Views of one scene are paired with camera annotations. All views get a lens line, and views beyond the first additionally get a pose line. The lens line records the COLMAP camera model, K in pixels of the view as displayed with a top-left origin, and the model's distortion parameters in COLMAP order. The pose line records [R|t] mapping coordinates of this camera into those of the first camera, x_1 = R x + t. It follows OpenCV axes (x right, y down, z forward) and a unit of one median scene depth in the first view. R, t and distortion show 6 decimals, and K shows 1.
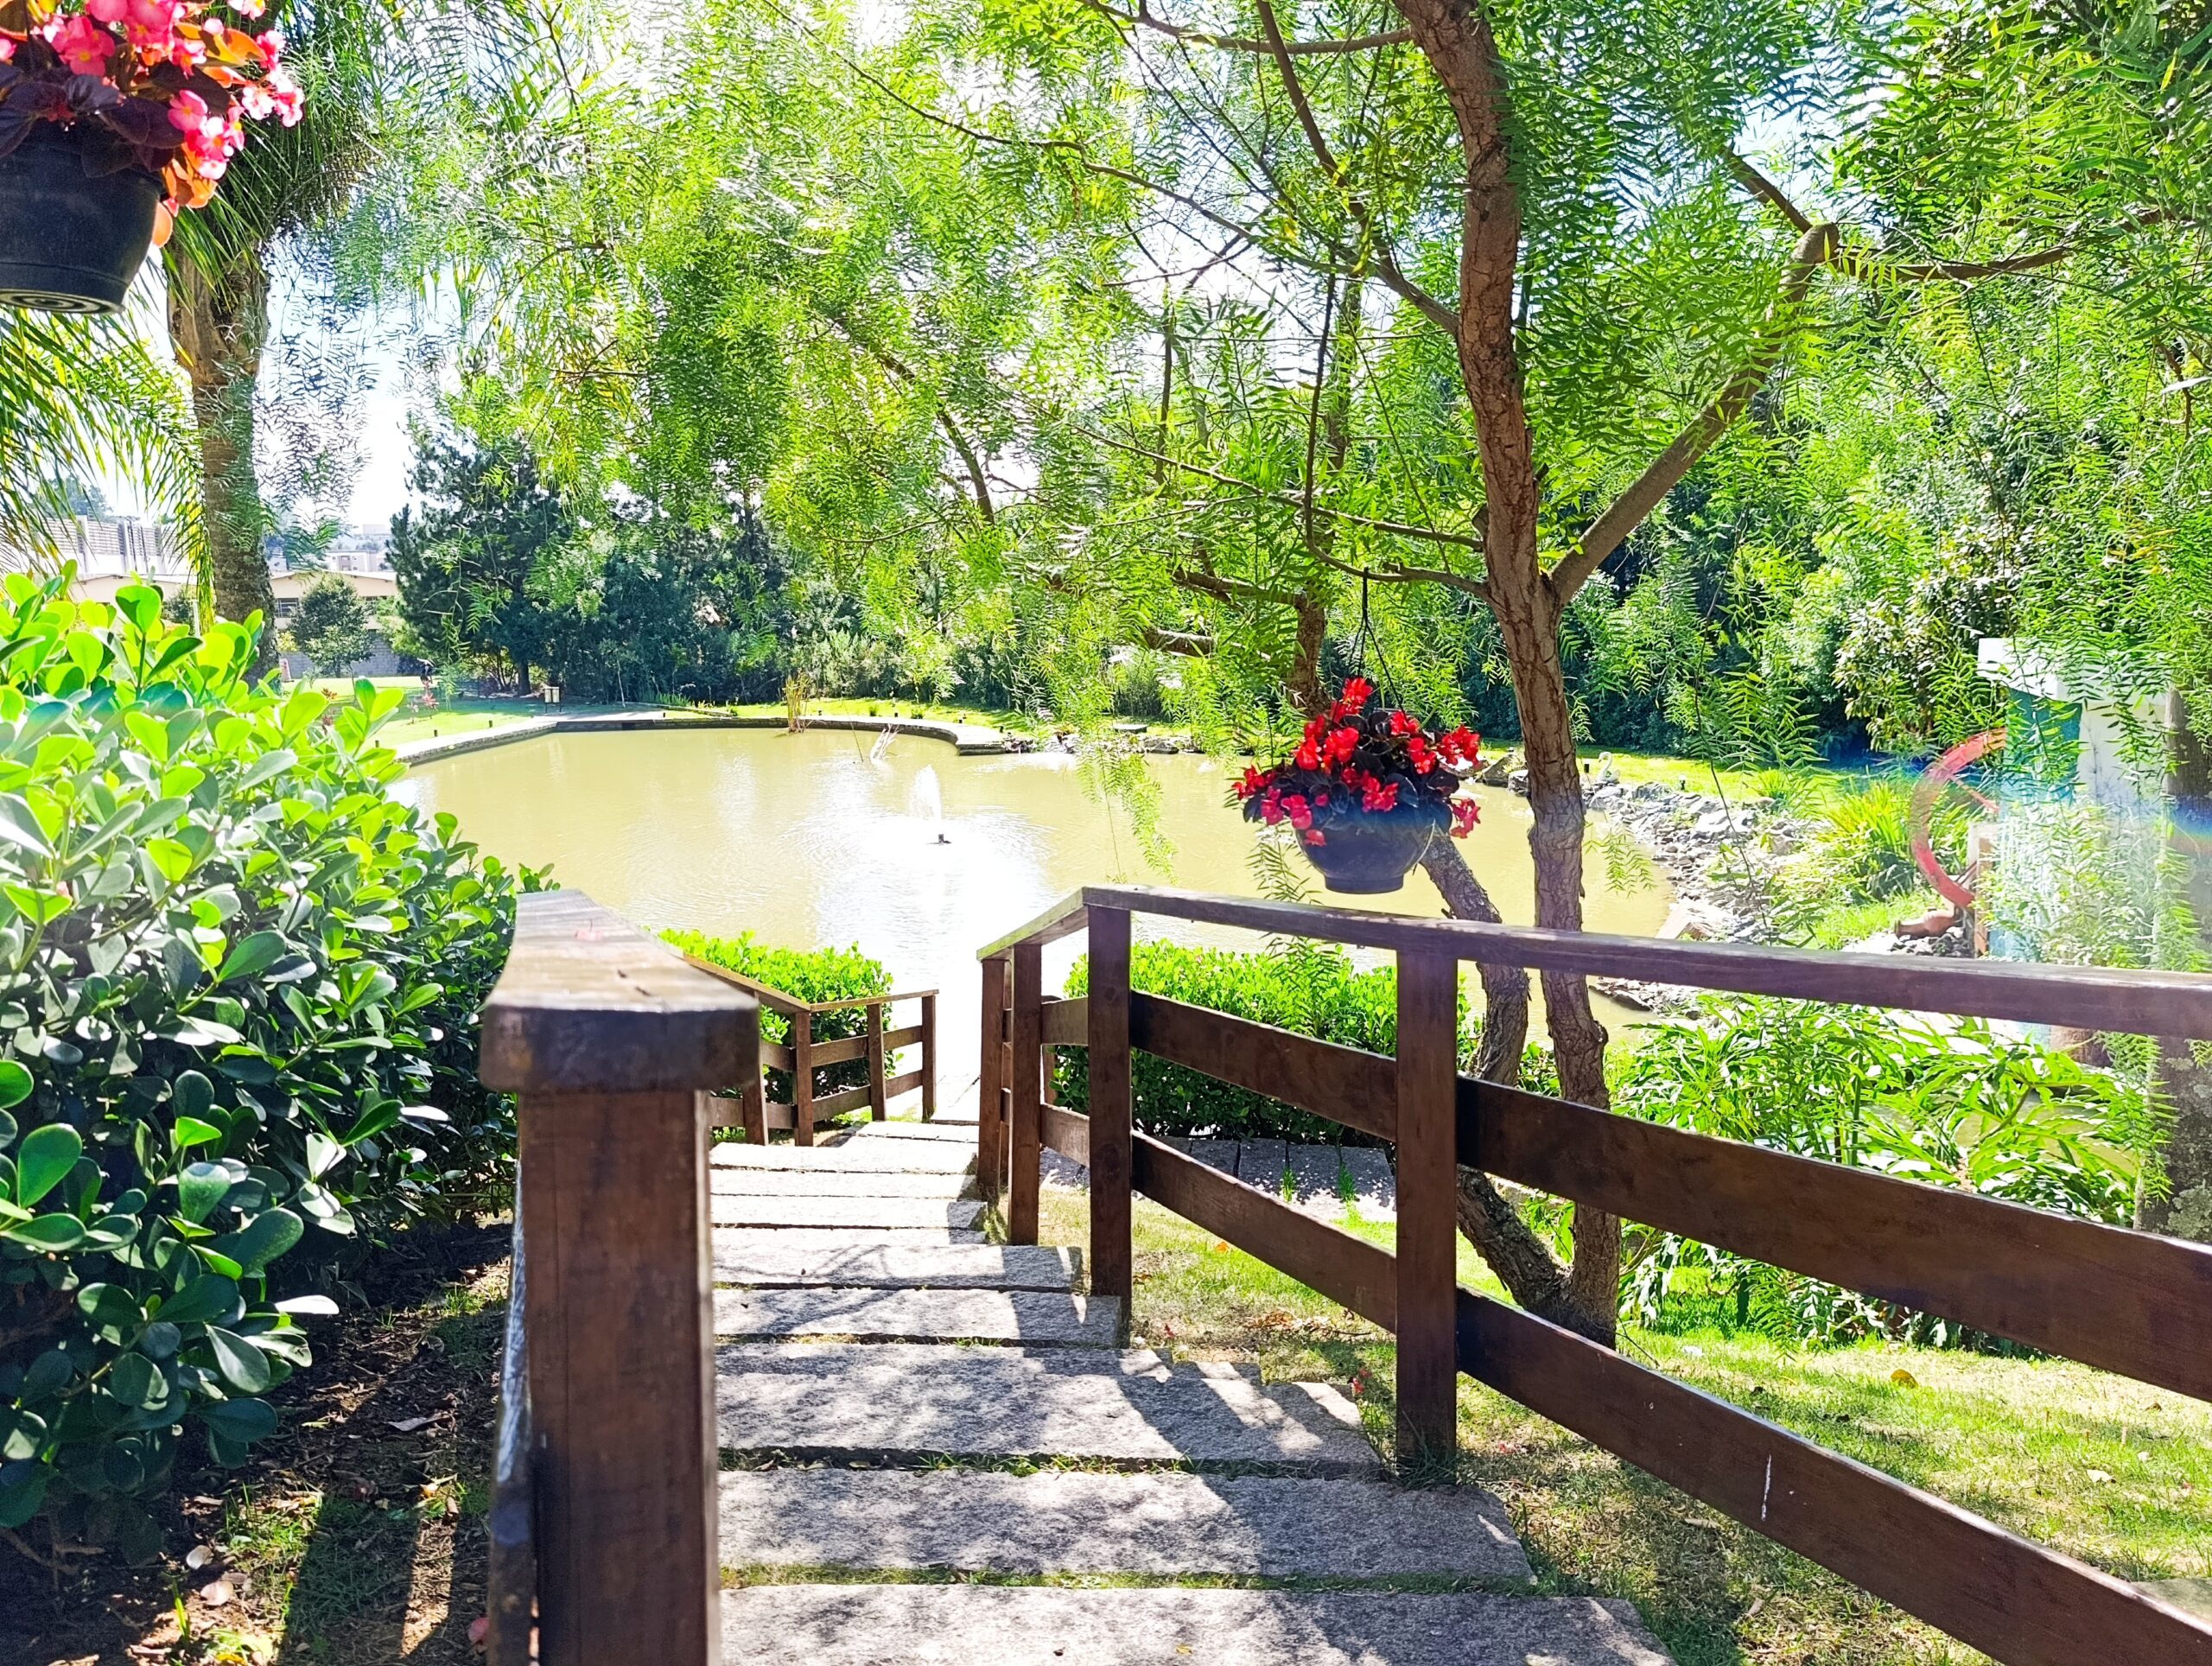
lens RADIAL K [[1511.9, 0, 1125.9], [0, 1511.9, 822.2], [0, 0, 1]] dist [0.038822, -0.011261]
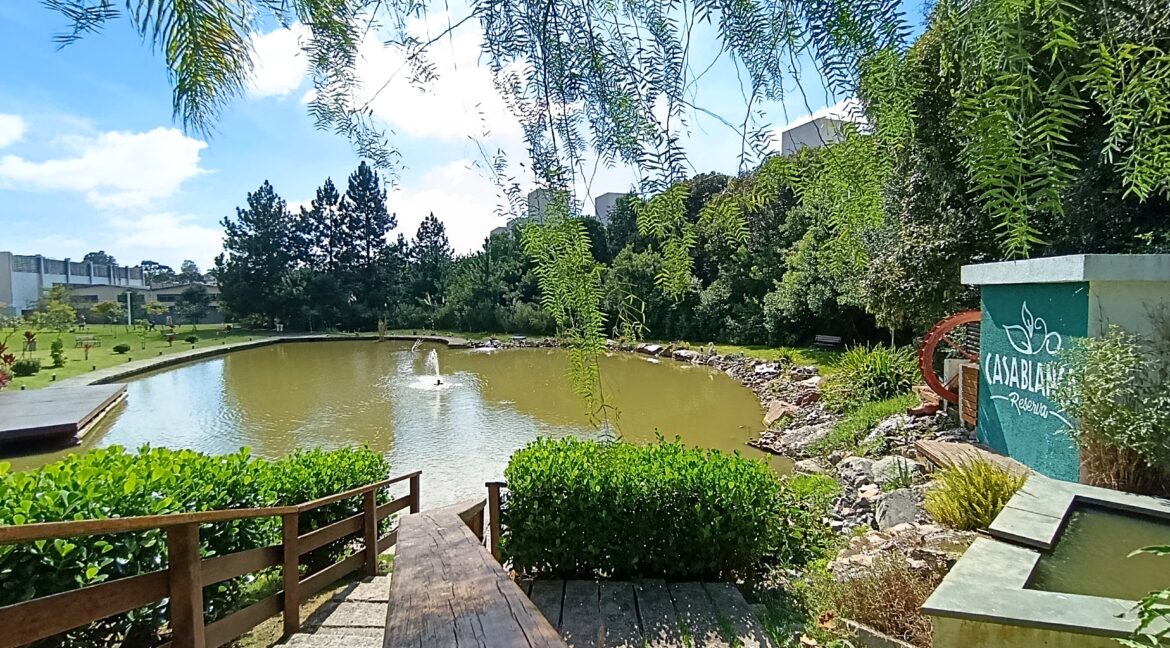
lens RADIAL K [[526.9, 0, 580.9], [0, 526.9, 320.1], [0, 0, 1]] dist [0.009069, -0.000495]
pose [[0.991684, -0.006224, 0.128547, -0.006874], [0.020112, 0.994053, -0.107021, 0.004074], [-0.127116, 0.108717, 0.985912, 0.100410]]
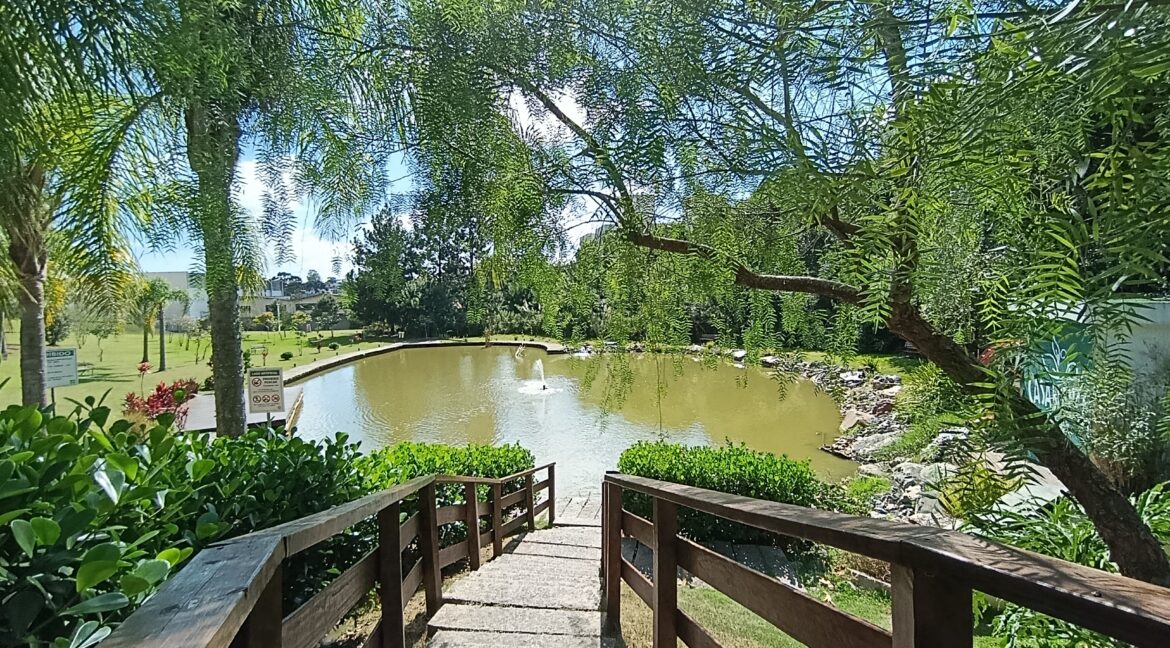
lens RADIAL K [[526.9, 0, 586.8], [0, 526.9, 319.6], [0, 0, 1]] dist [0.009069, -0.000495]
pose [[0.999479, -0.018205, -0.026647, -0.012933], [0.015237, 0.994074, -0.107637, -0.003164], [0.028448, 0.107175, 0.993833, 0.050470]]
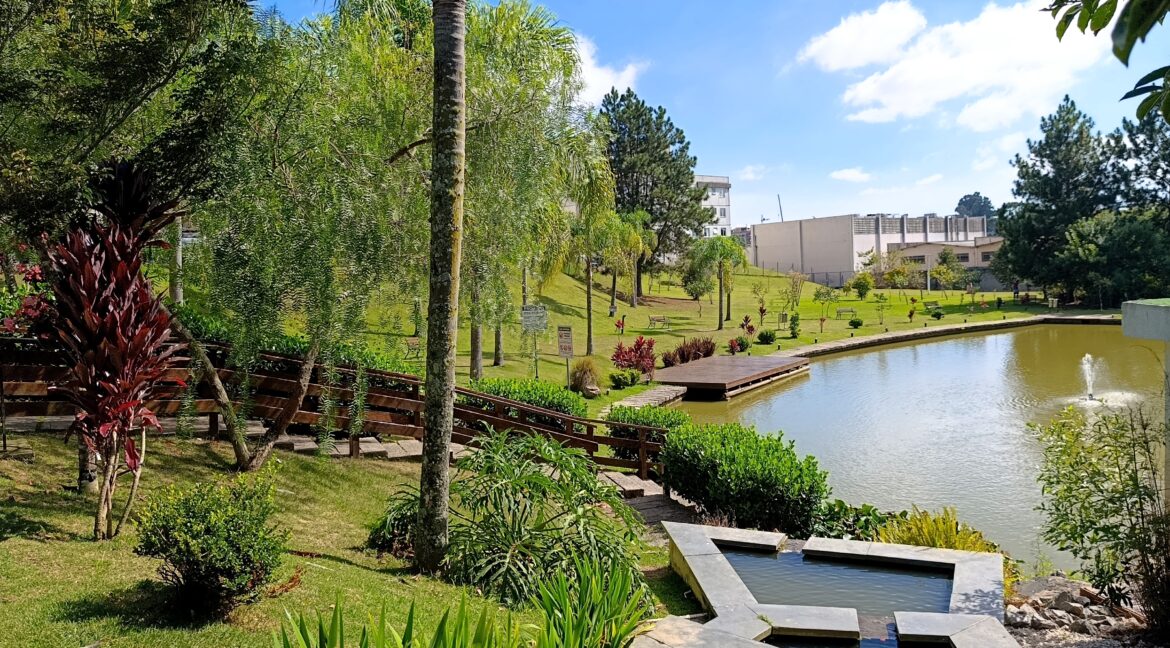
lens RADIAL K [[834.5, 0, 585.3], [0, 834.5, 328.3], [0, 0, 1]] dist [-0.026364, -0.002148]
pose [[0.480589, 0.047413, -0.875663, 0.212876], [-0.090252, 0.995909, 0.004391, -0.008737], [0.872289, 0.076920, 0.482902, 0.049688]]
